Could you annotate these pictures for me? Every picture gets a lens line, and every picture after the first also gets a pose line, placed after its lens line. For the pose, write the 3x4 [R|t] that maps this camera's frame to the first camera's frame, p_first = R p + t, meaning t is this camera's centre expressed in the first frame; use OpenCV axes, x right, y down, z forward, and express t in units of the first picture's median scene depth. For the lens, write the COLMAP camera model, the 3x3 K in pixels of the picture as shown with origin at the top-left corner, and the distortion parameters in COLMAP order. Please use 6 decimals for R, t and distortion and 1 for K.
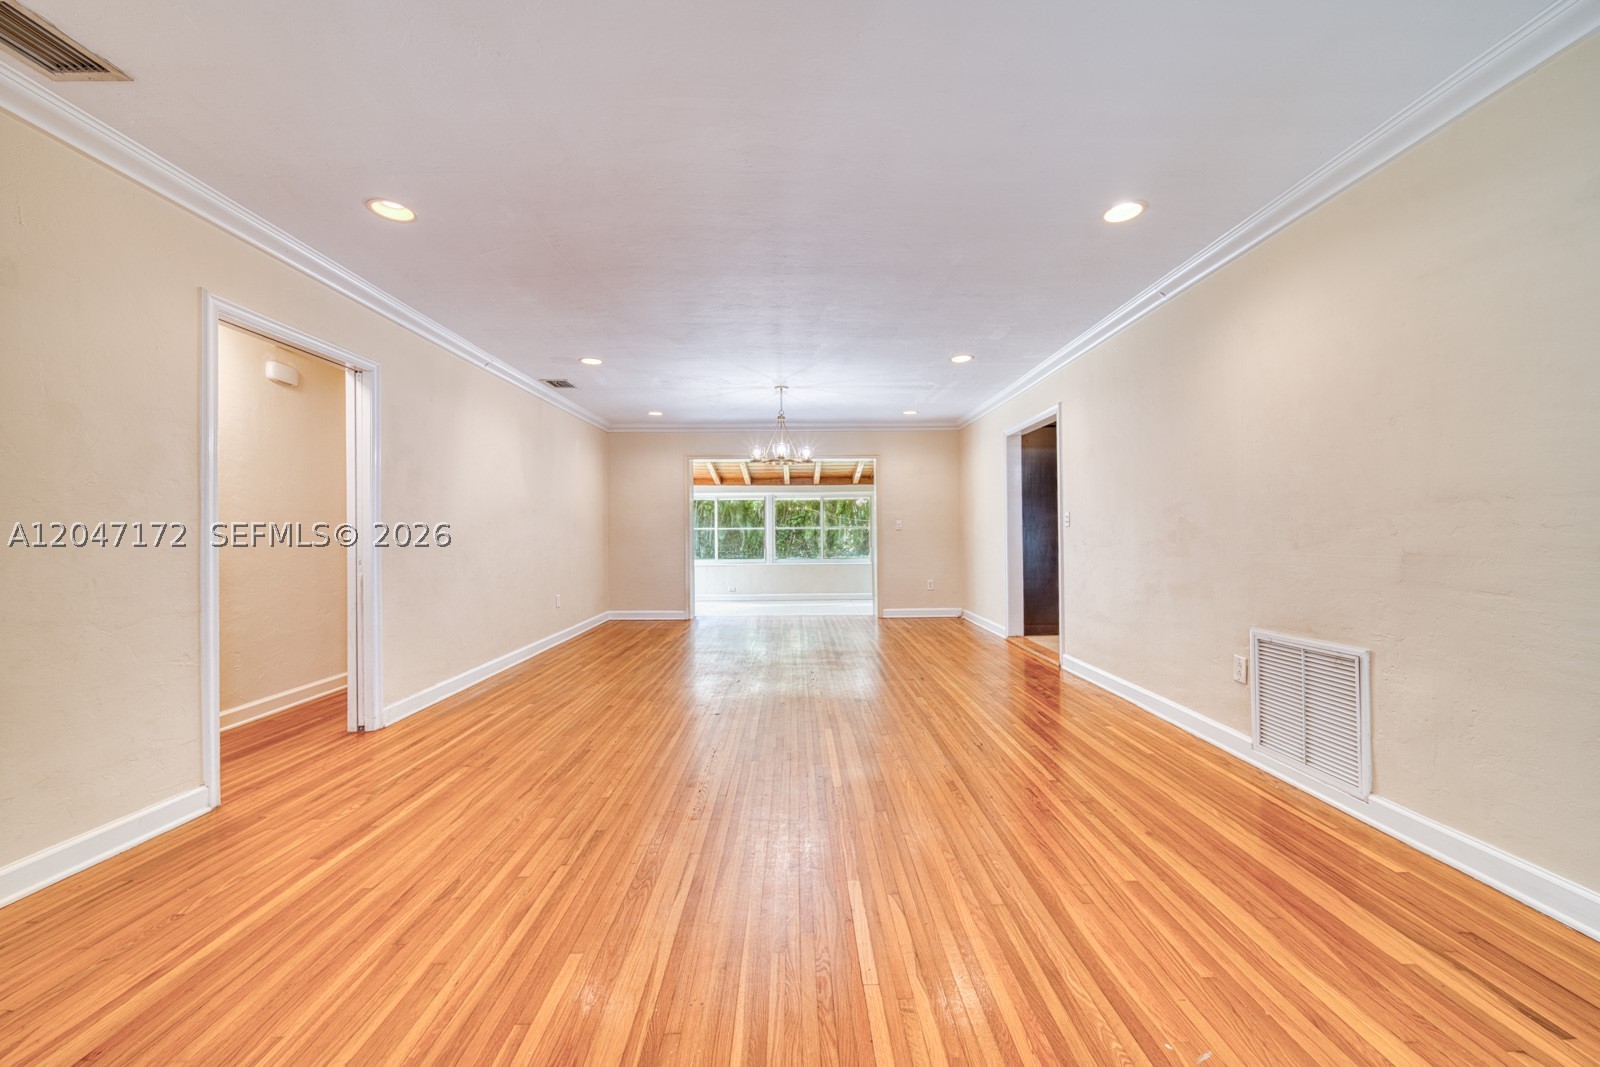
lens RADIAL K [[591.3, 0, 805.0], [0, 591.3, 531.6], [0, 0, 1]] dist [0.001863, 0.000014]
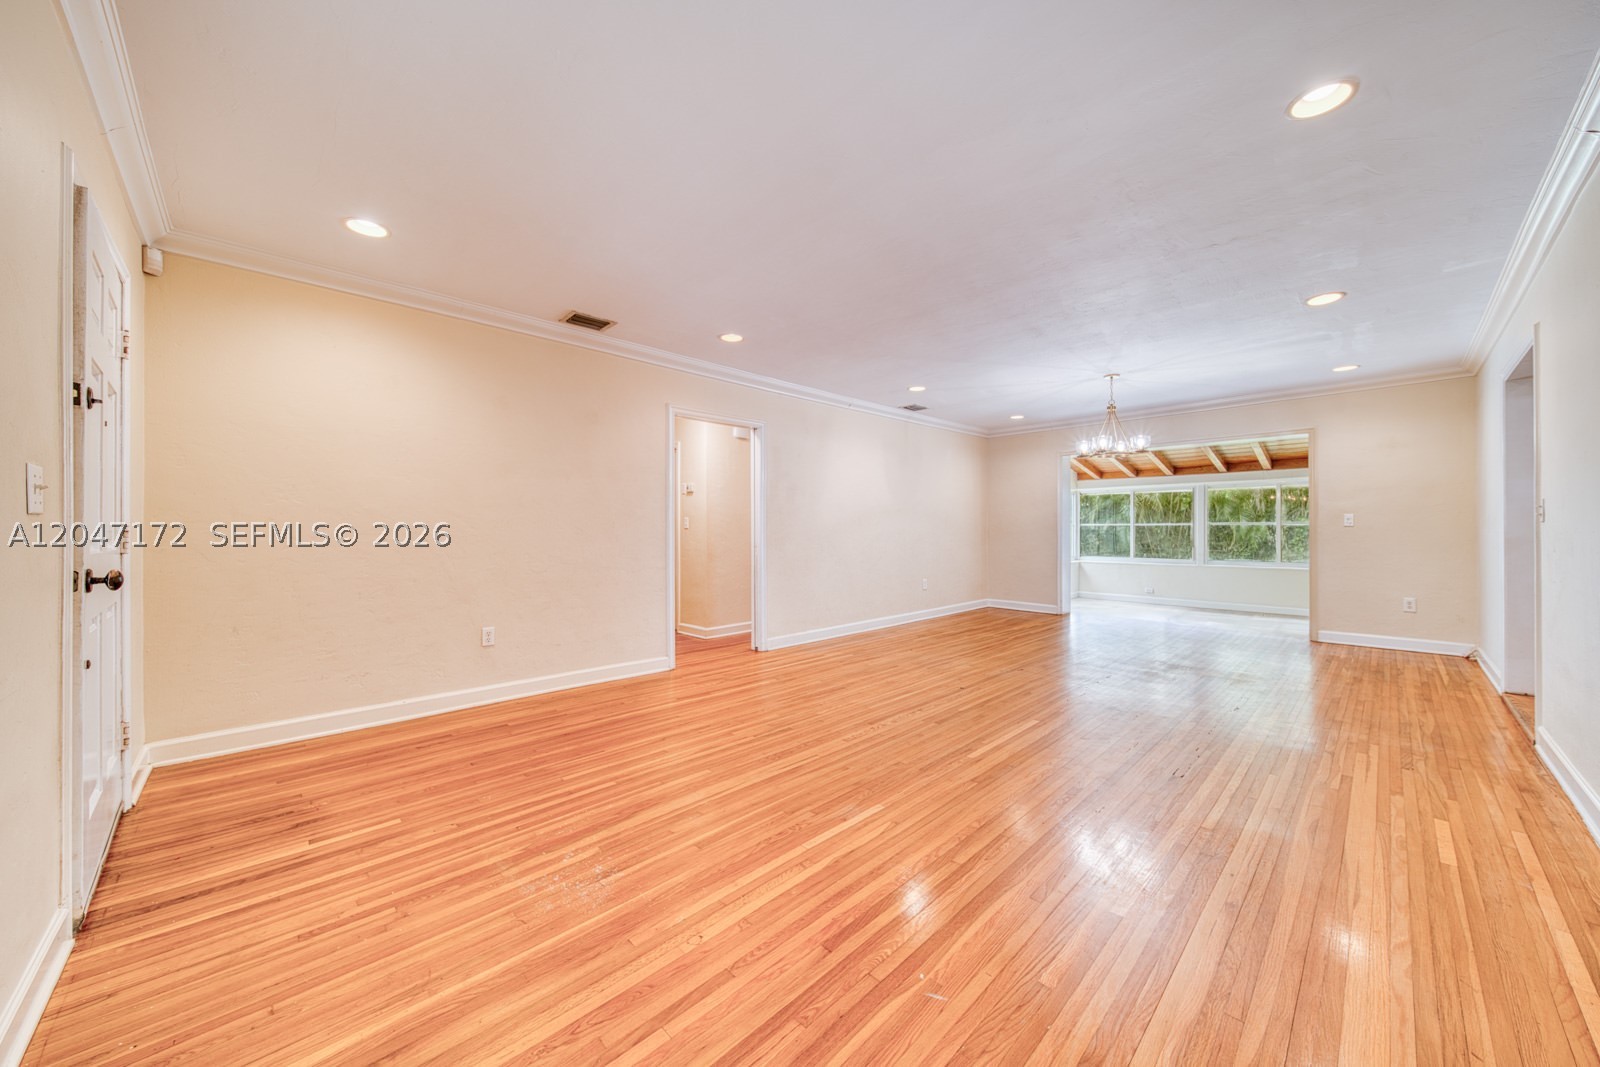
lens RADIAL K [[571.0, 0, 805.7], [0, 571.0, 533.5], [0, 0, 1]] dist [-0.000891, -0.000278]
pose [[0.684298, 0.011977, -0.729104, 0.293113], [-0.002863, 0.999902, 0.013739, -0.002809], [0.729197, -0.007315, 0.684265, 0.017443]]
